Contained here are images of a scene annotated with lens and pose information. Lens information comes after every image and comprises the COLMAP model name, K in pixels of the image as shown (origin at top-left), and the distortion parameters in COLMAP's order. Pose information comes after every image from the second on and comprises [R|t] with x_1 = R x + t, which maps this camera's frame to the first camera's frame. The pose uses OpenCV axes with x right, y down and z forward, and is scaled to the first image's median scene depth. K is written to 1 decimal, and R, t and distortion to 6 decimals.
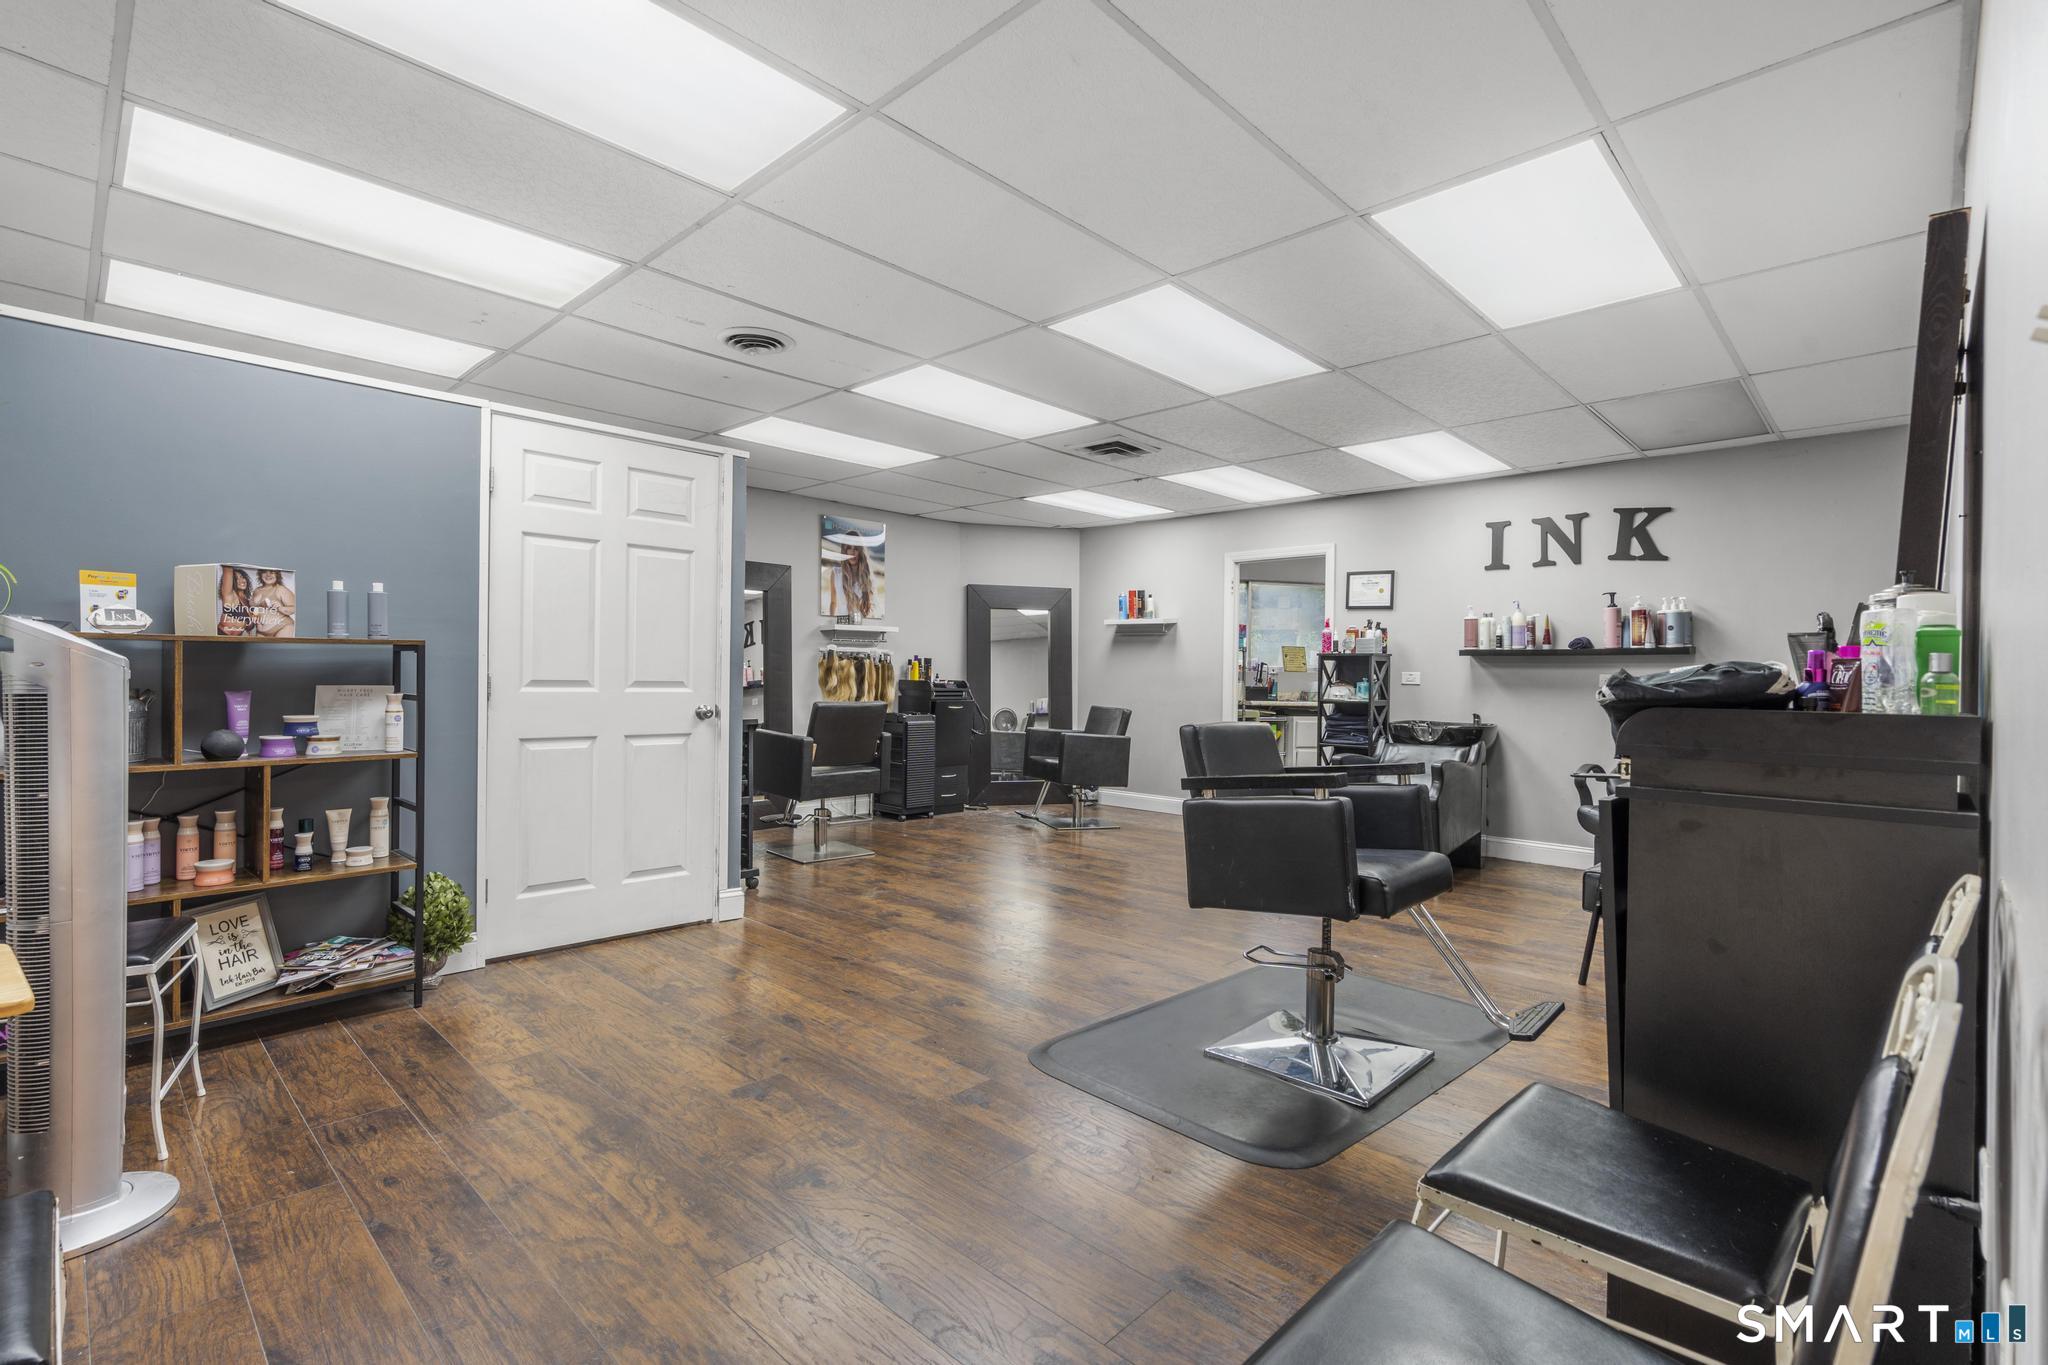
lens RADIAL K [[936.6, 0, 1016.0], [0, 936.6, 680.7], [0, 0, 1]] dist [-0.005190, 0.004291]
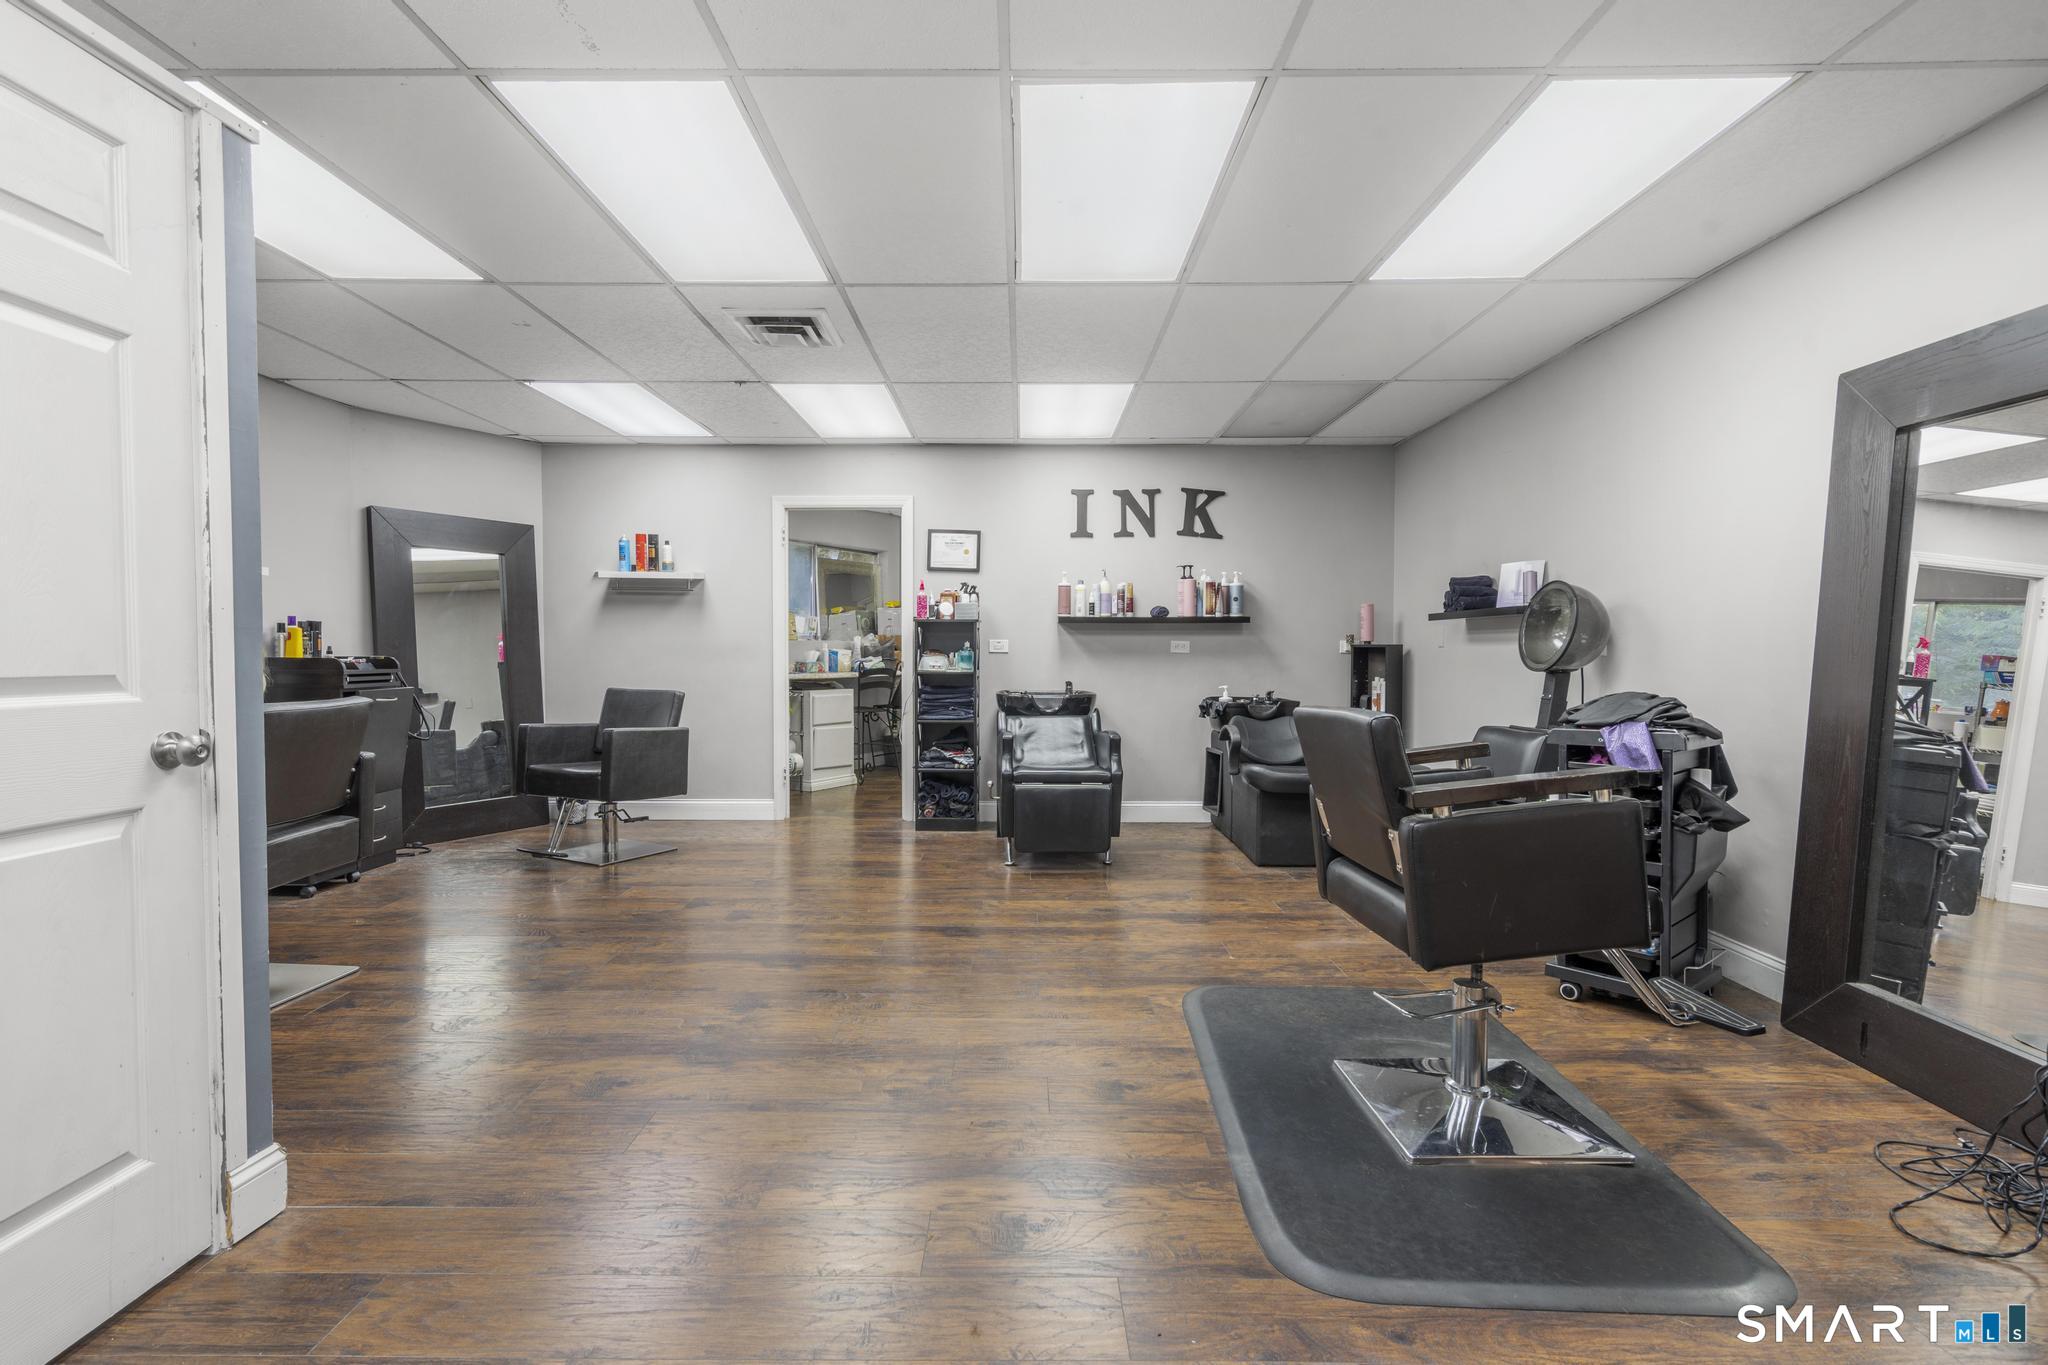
lens RADIAL K [[936.6, 0, 1014.2], [0, 936.6, 679.8], [0, 0, 1]] dist [-0.005190, 0.004291]
pose [[0.724955, -0.034973, 0.687907, -0.239617], [0.011442, 0.999184, 0.038740, -0.005474], [-0.688701, -0.020213, 0.724764, 0.321180]]
